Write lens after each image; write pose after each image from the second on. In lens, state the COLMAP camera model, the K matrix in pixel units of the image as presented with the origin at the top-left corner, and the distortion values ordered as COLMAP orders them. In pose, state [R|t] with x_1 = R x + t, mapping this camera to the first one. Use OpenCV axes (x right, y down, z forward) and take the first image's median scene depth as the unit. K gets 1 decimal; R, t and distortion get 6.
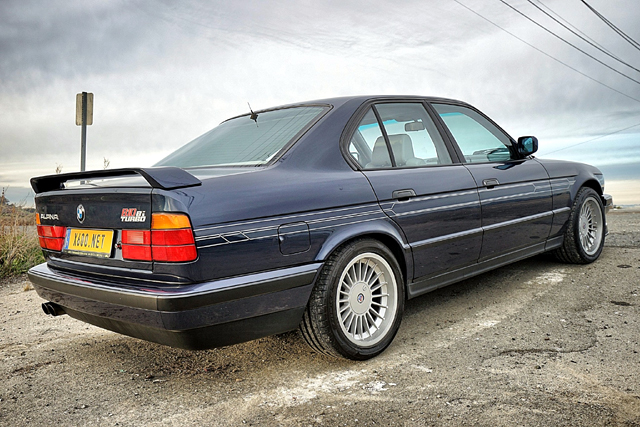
lens RADIAL K [[635.5, 0, 320.0], [0, 635.5, 213.5], [0, 0, 1]] dist [-0.004114, -0.002114]
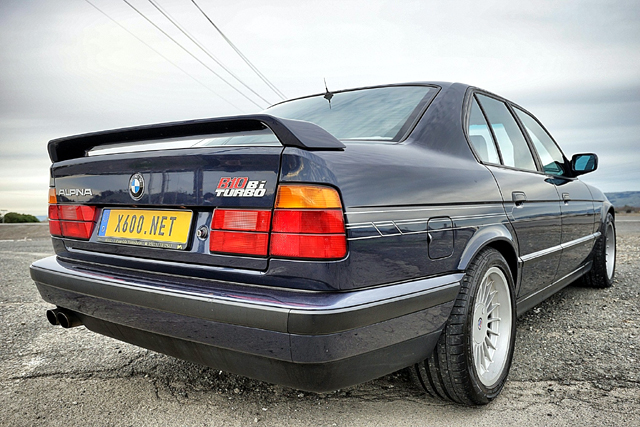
lens RADIAL K [[539.3, 0, 320.0], [0, 539.3, 213.5], [0, 0, 1]] dist [0.001099, -0.001224]
pose [[0.986739, 0.068105, 0.147336, -0.267151], [-0.061366, 0.996871, -0.049821, 0.049090], [-0.150268, 0.040119, 0.987831, 0.384768]]
